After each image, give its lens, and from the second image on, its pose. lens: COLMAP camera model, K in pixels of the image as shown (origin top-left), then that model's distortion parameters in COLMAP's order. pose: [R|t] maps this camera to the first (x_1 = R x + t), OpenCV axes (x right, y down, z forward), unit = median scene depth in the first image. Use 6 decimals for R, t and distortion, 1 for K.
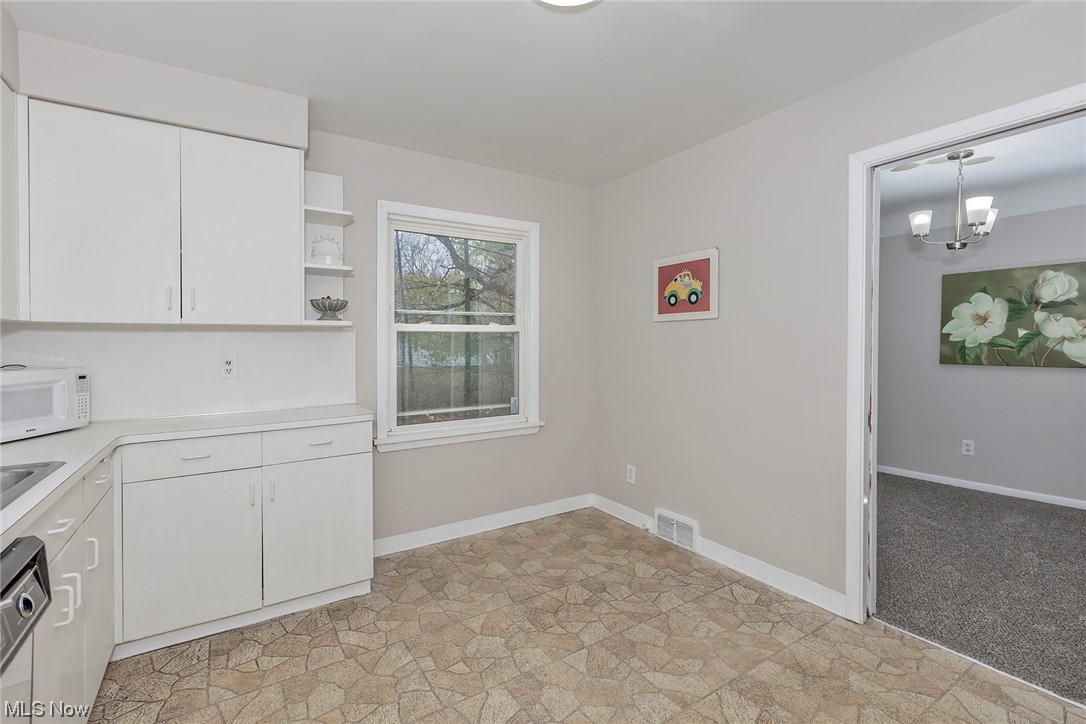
lens RADIAL K [[497.4, 0, 539.4], [0, 497.4, 352.0], [0, 0, 1]] dist [-0.000442, -0.001287]
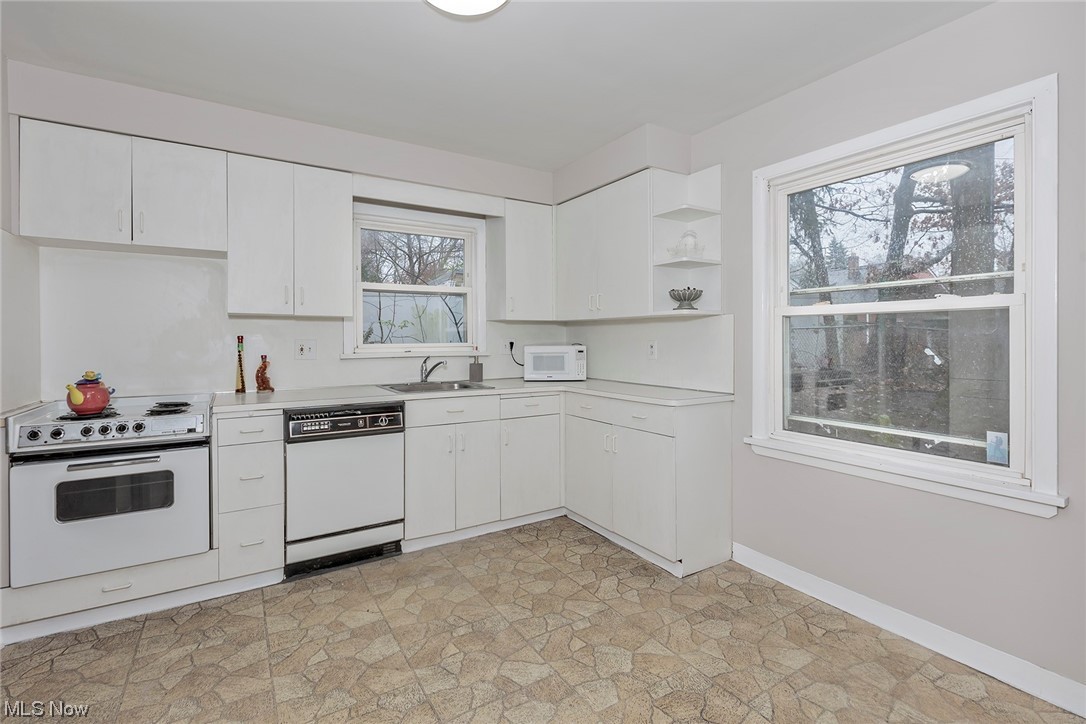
lens RADIAL K [[497.4, 0, 515.9], [0, 497.4, 332.2], [0, 0, 1]] dist [-0.000442, -0.001287]
pose [[-0.060282, -0.004203, -0.998173, 0.686727], [-0.016438, 0.999860, -0.003218, -0.005598], [0.998046, 0.016214, -0.060343, 0.720420]]
